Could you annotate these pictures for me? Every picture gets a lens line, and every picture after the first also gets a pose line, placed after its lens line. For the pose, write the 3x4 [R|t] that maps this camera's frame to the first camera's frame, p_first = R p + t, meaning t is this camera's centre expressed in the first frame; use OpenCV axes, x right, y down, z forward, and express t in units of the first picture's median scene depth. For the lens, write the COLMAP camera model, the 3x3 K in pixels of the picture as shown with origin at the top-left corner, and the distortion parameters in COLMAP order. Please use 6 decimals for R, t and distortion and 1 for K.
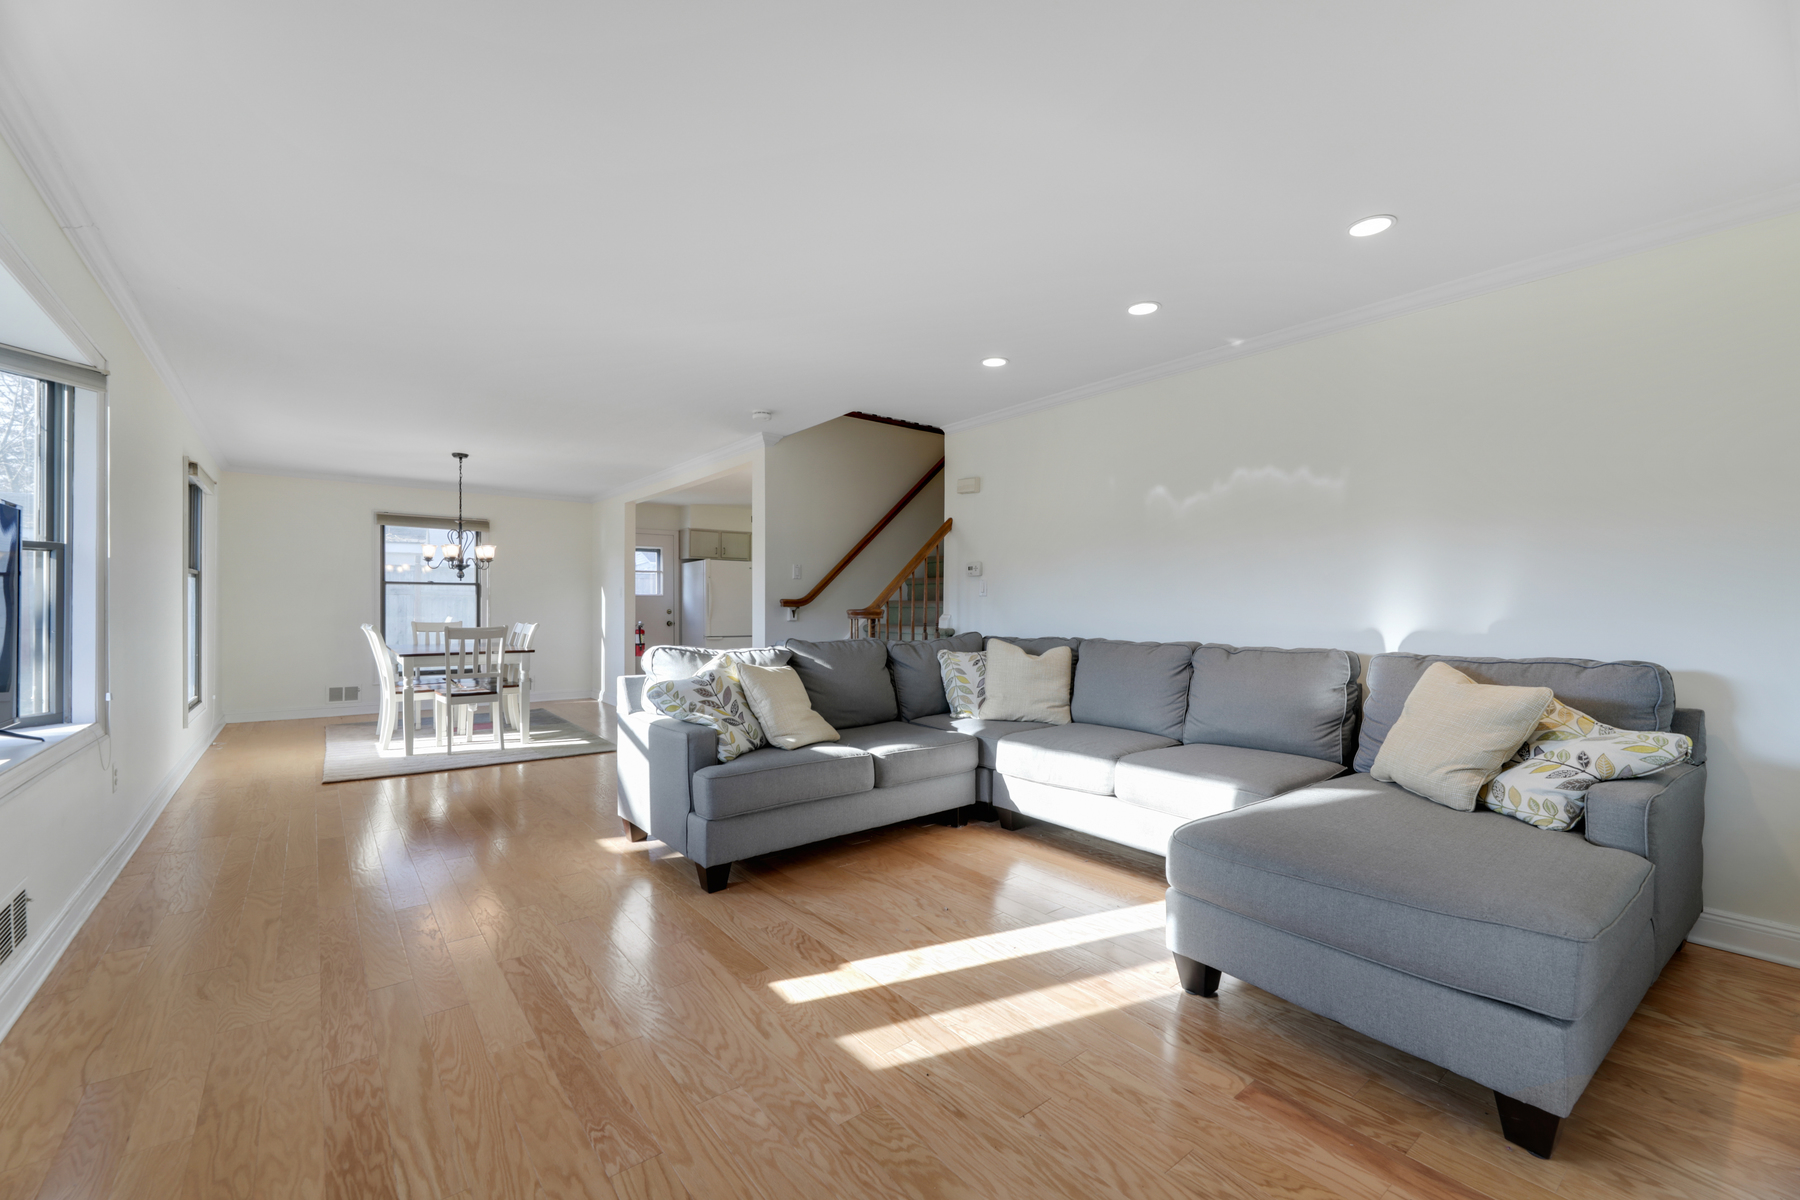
lens RADIAL K [[730.6, 0, 894.0], [0, 730.6, 595.2], [0, 0, 1]] dist [0.001678, -0.000572]
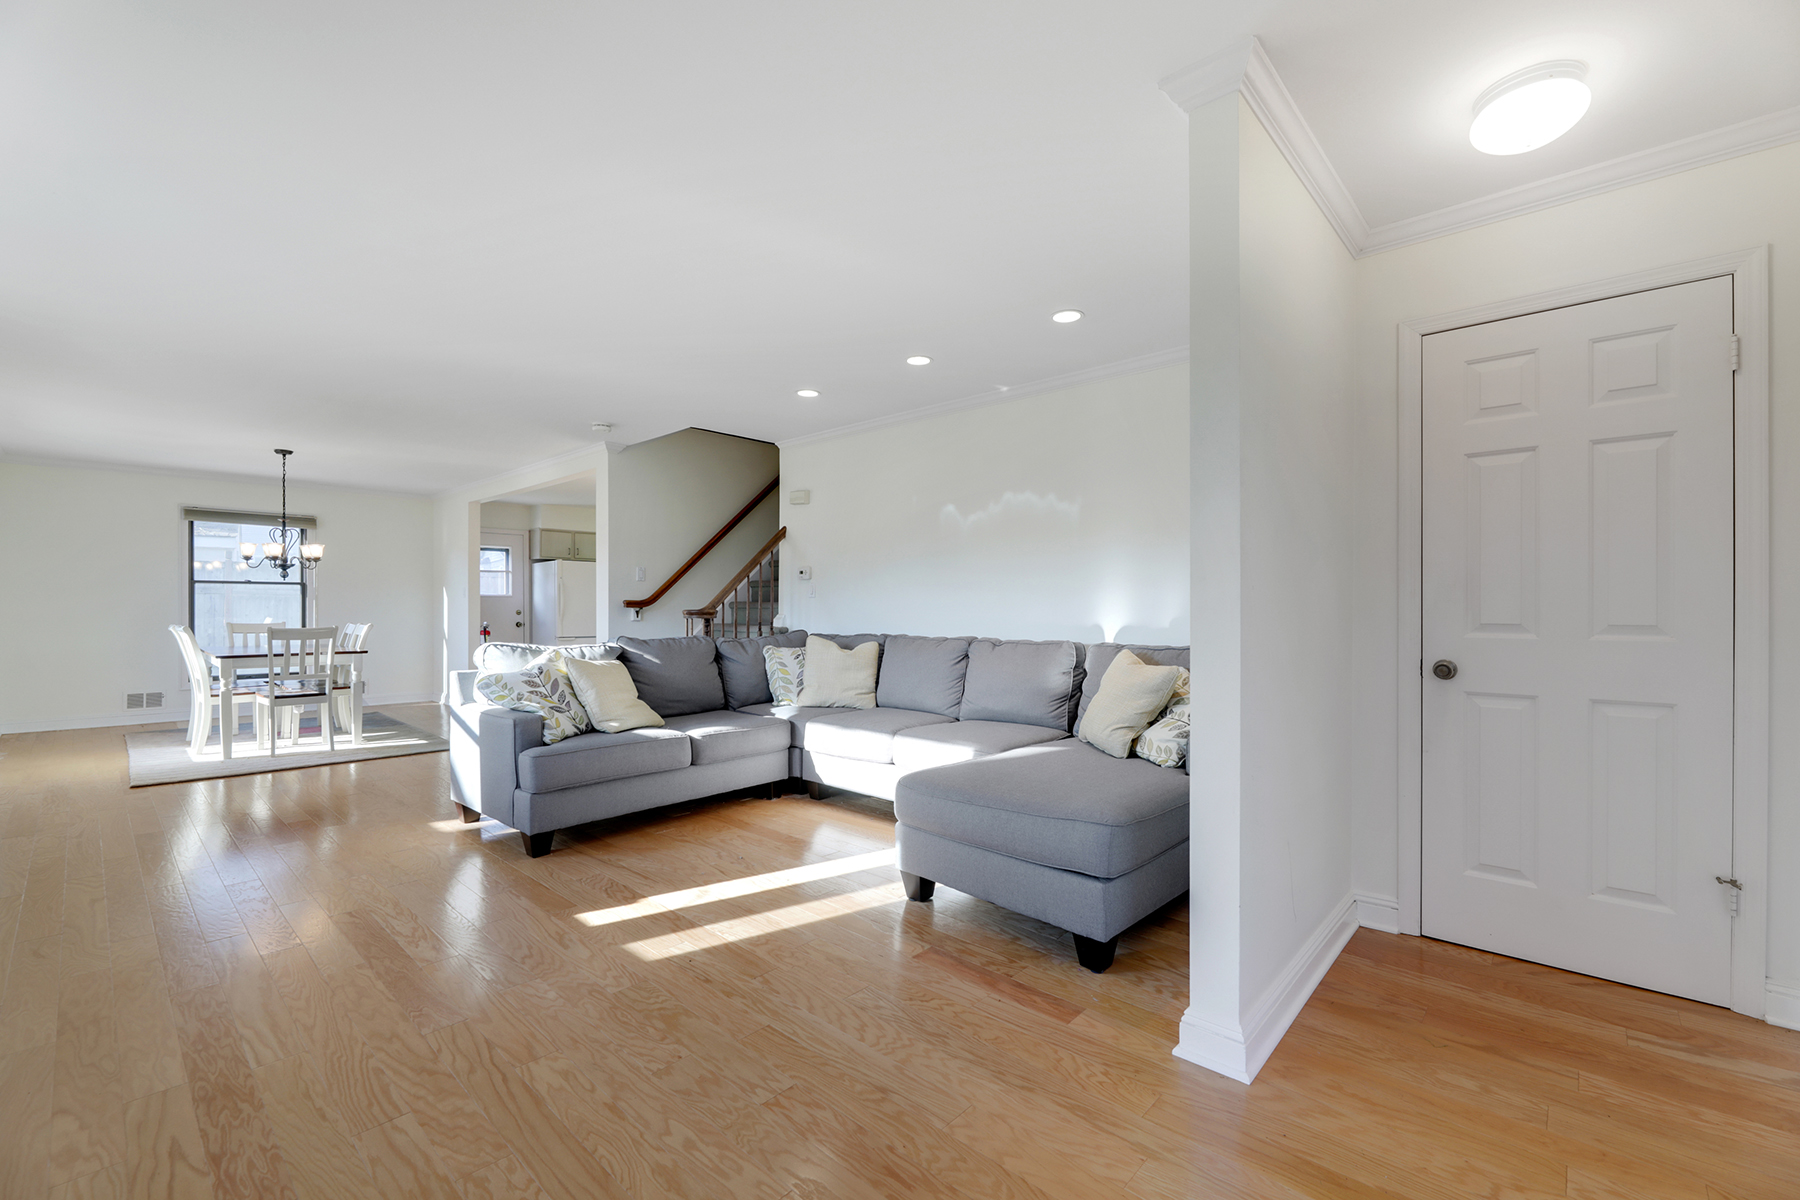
lens RADIAL K [[750.7, 0, 900.0], [0, 750.7, 600.0], [0, 0, 1]] dist [0.002947, -0.003017]
pose [[0.987728, 0.001503, 0.156178, 0.109153], [-0.002432, 0.999980, 0.005753, -0.002712], [-0.156167, -0.006062, 0.987712, -0.208344]]
